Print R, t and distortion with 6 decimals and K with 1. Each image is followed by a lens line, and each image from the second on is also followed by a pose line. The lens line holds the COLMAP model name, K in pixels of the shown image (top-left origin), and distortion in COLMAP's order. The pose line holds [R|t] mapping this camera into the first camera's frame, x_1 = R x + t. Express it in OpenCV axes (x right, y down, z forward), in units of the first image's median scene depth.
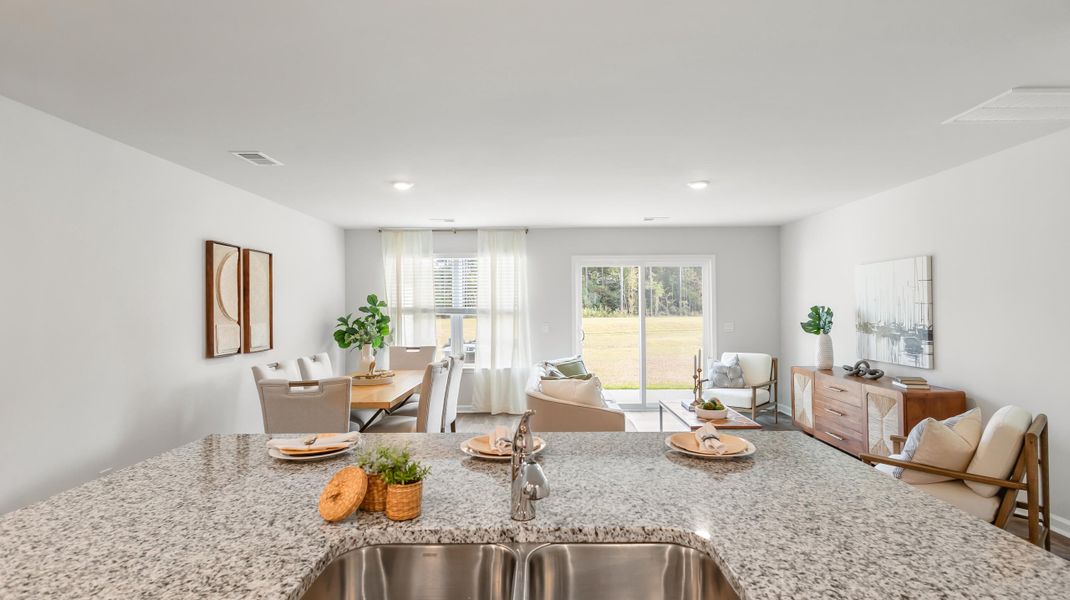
lens RADIAL K [[493.4, 0, 539.0], [0, 493.4, 300.9], [0, 0, 1]] dist [0.008635, -0.000307]
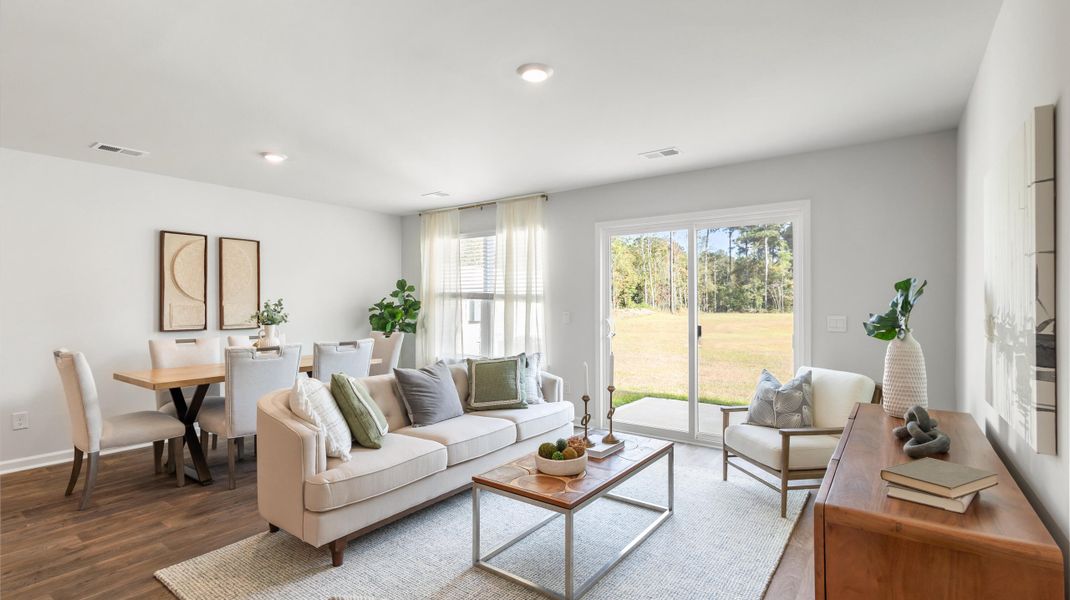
lens RADIAL K [[493.4, 0, 539.0], [0, 493.4, 300.9], [0, 0, 1]] dist [0.008635, -0.000307]
pose [[0.816859, 0.003823, -0.576825, 0.648101], [0.002887, 0.999938, 0.010717, 0.029231], [0.576830, -0.010419, 0.816798, 0.496527]]
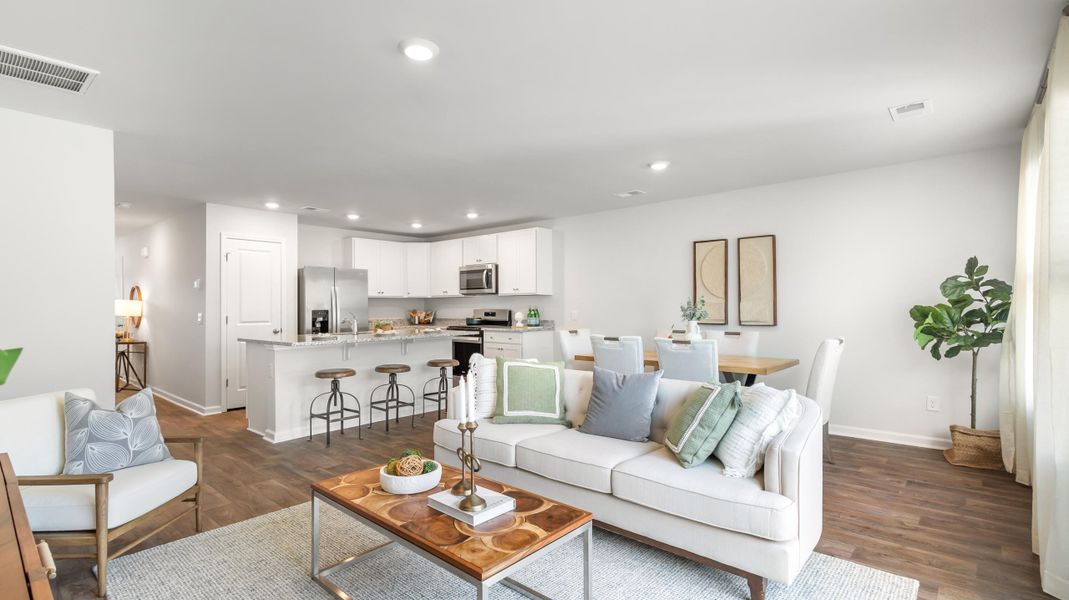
lens RADIAL K [[492.9, 0, 538.5], [0, 492.9, 300.9], [0, 0, 1]] dist [0.008635, -0.000307]
pose [[-0.633399, 0.008114, -0.773783, 0.647395], [0.026572, 0.999583, -0.011269, 0.047799], [0.773369, -0.027698, -0.633351, 1.377731]]
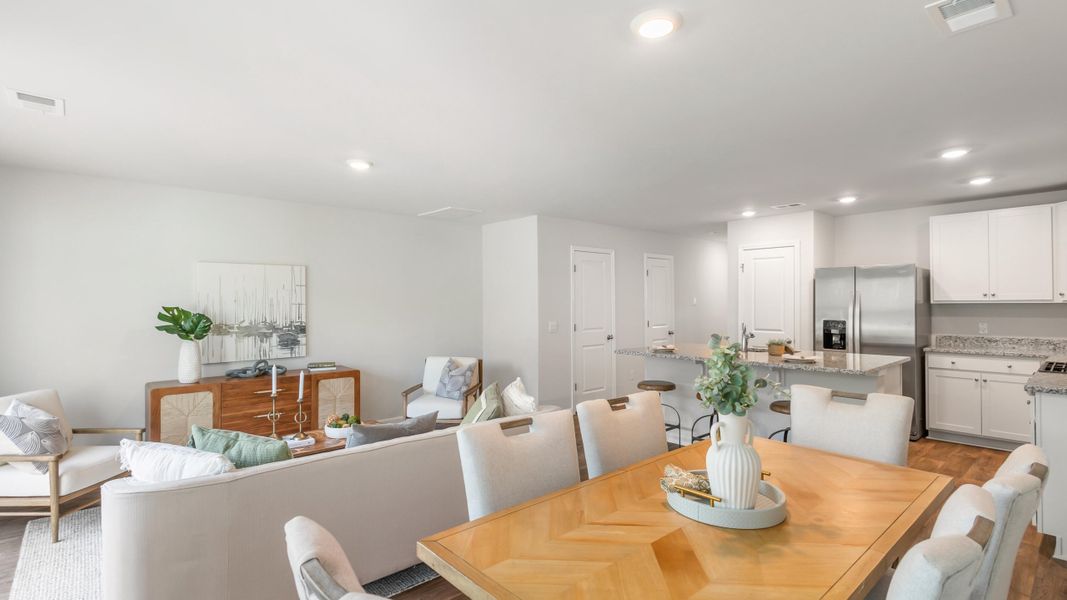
lens RADIAL K [[492.0, 0, 537.5], [0, 492.0, 300.9], [0, 0, 1]] dist [0.008635, -0.000307]
pose [[-0.671794, 0.015319, 0.740580, -0.495732], [-0.001206, 0.999762, -0.021774, 0.021399], [-0.740737, -0.015521, -0.671616, 1.295133]]
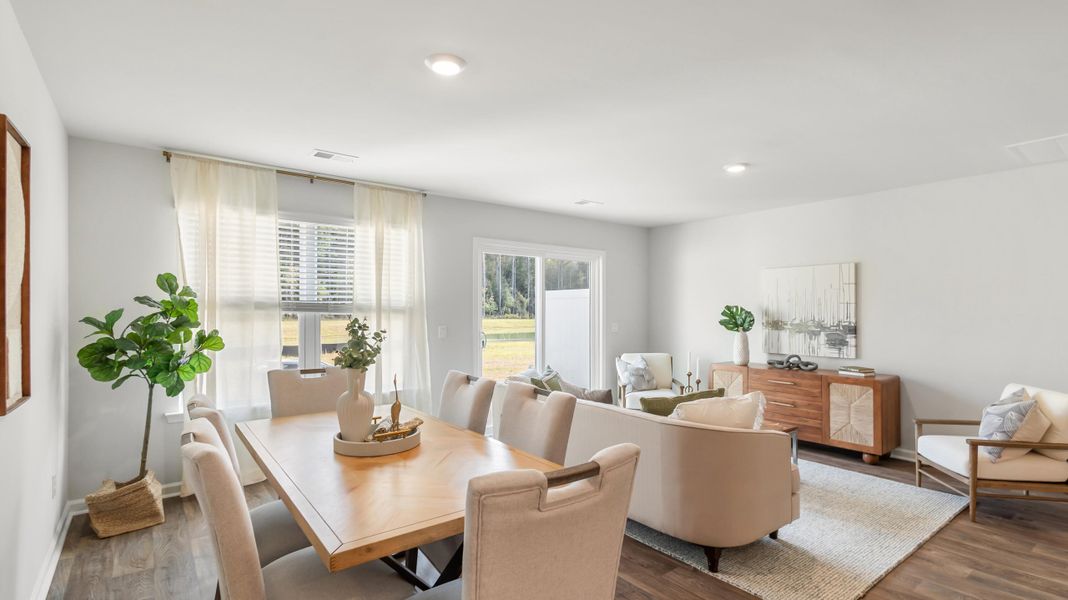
lens RADIAL K [[503.5, 0, 535.9], [0, 503.5, 311.0], [0, 0, 1]] dist [0.013966, -0.000115]
pose [[0.786667, 0.006899, 0.617339, -0.512429], [-0.014993, 0.999856, 0.007933, 0.023457], [-0.617196, -0.015496, 0.786657, 0.480464]]
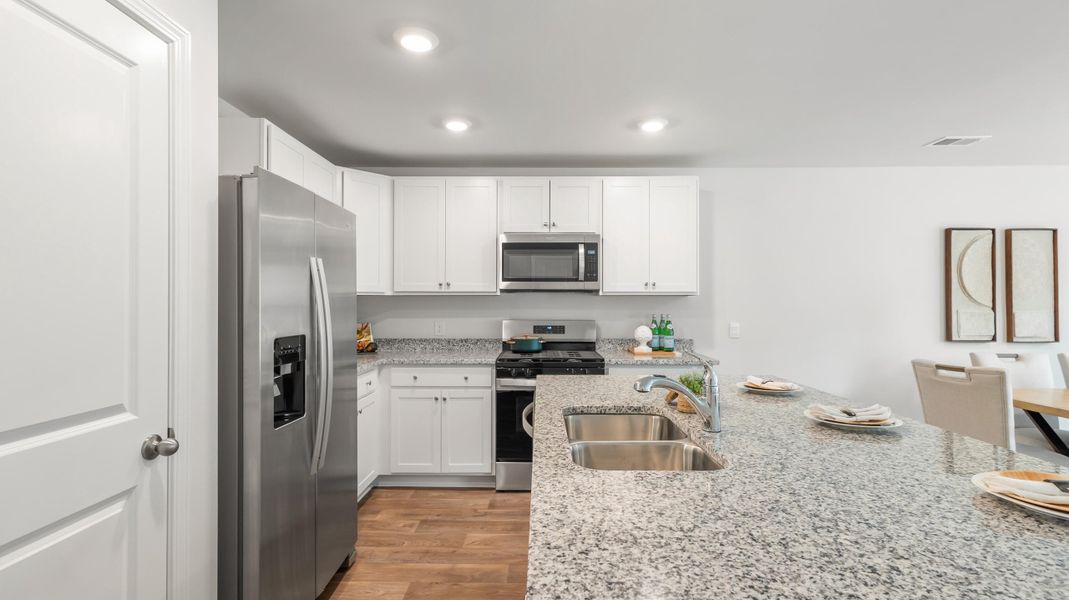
lens RADIAL K [[492.9, 0, 538.5], [0, 492.9, 300.9], [0, 0, 1]] dist [0.008635, -0.000307]
pose [[0.002227, 0.003260, -0.999992, 0.330190], [0.013593, 0.999902, 0.003290, 0.013402], [0.999905, -0.013600, 0.002183, 0.122375]]
